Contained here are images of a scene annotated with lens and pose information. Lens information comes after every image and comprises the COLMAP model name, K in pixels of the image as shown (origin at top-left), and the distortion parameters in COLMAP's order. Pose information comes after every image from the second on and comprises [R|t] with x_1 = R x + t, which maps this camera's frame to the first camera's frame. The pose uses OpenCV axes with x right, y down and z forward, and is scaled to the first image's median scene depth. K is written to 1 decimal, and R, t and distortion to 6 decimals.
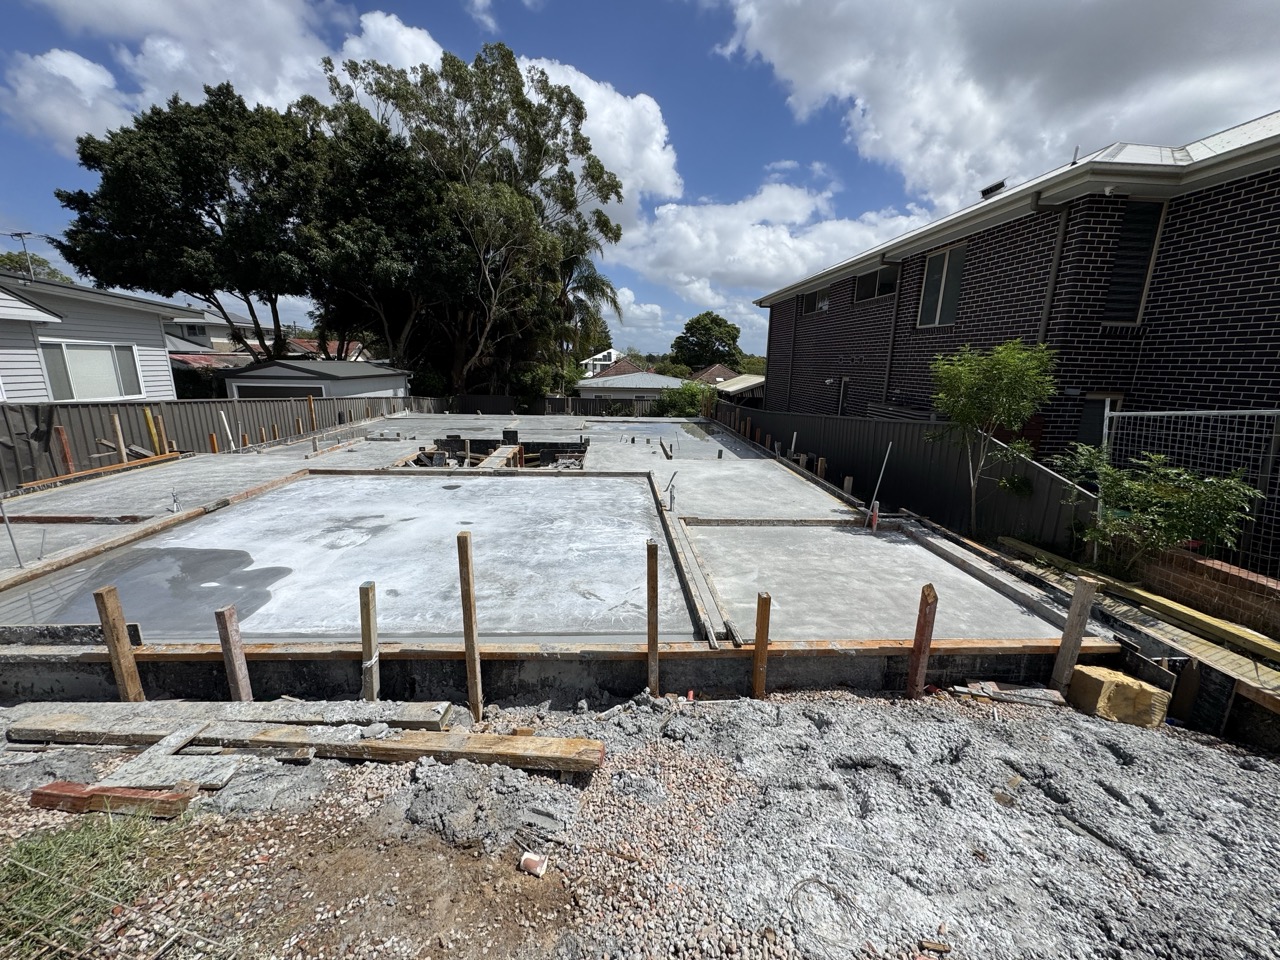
lens RADIAL K [[507.7, 0, 640.0], [0, 507.7, 480.0], [0, 0, 1]] dist [-0.000516, 0.000450]
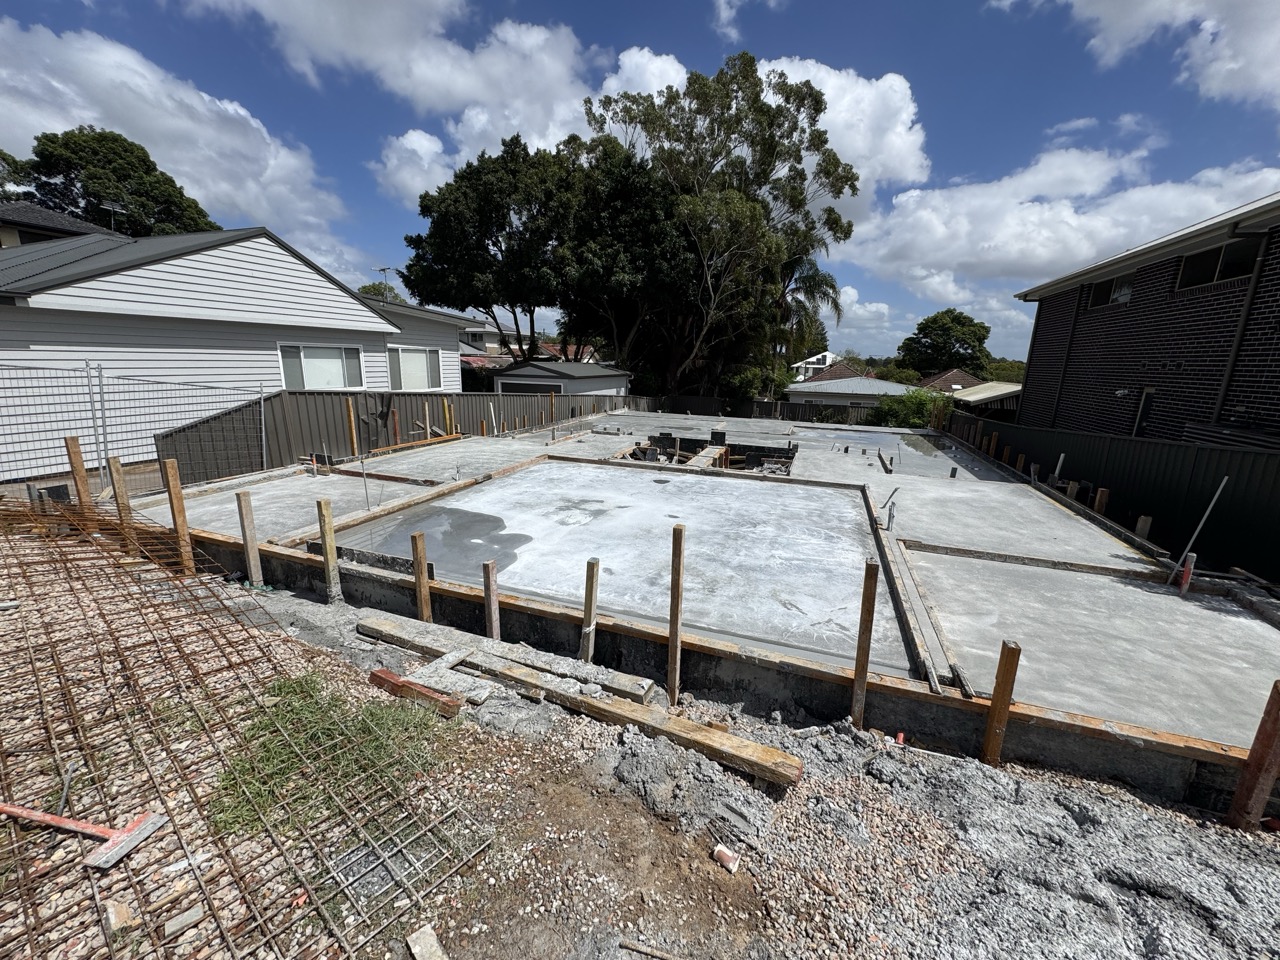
lens RADIAL K [[507.4, 0, 640.0], [0, 507.4, 480.0], [0, 0, 1]] dist [0.001991, -0.000355]
pose [[0.922816, 0.093184, -0.373802, -0.013817], [-0.095147, 0.995375, 0.013242, 0.001145], [0.373307, 0.023346, 0.927414, -0.006211]]
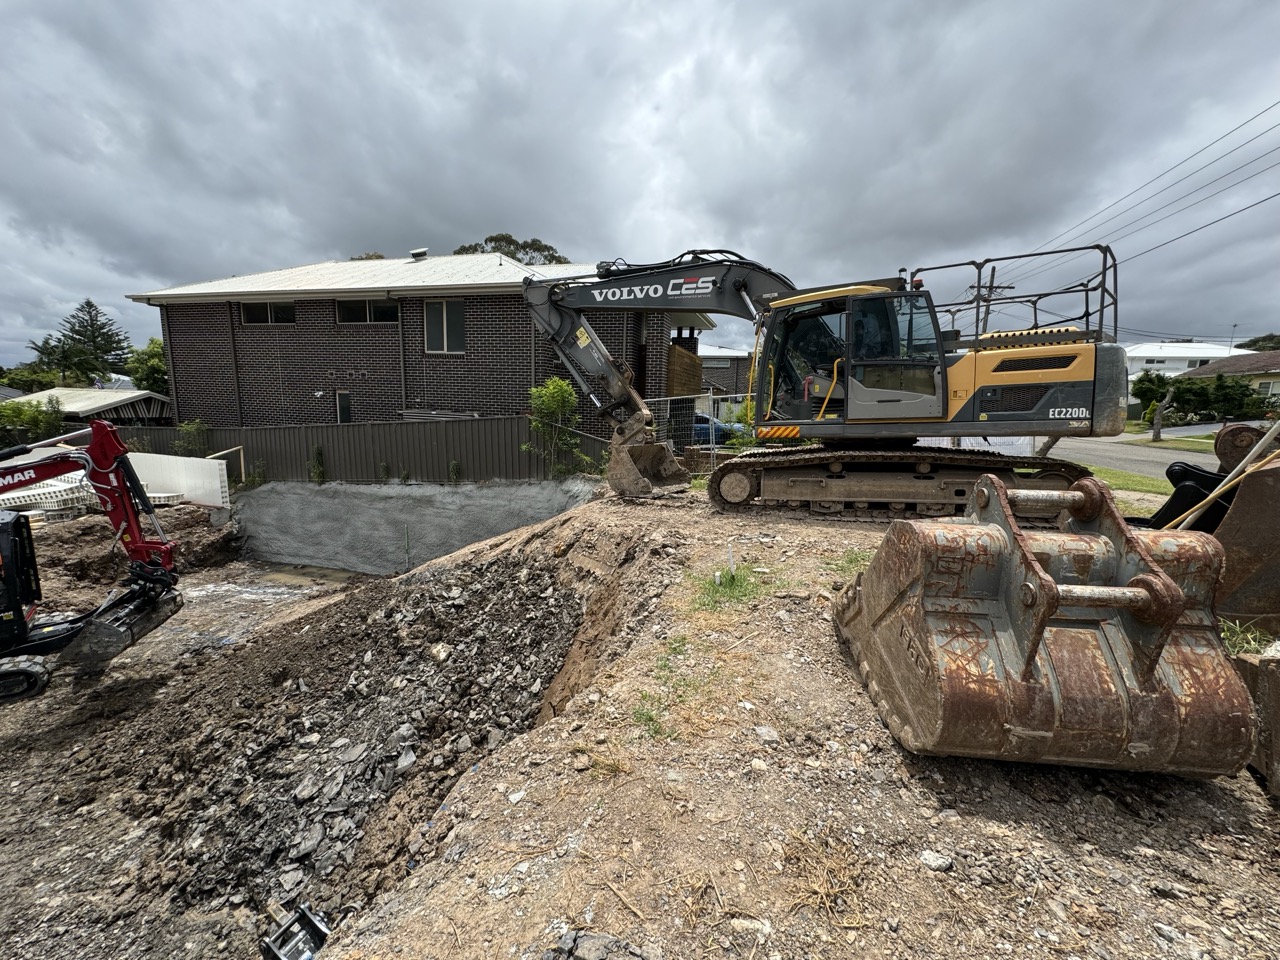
lens RADIAL K [[507.7, 0, 640.0], [0, 507.7, 480.0], [0, 0, 1]] dist [-0.000516, 0.000450]
pose [[0.289357, -0.162915, 0.943256, -0.632387], [0.194383, 0.974879, 0.108747, -0.010062], [-0.937277, 0.151886, 0.313756, 0.112790]]
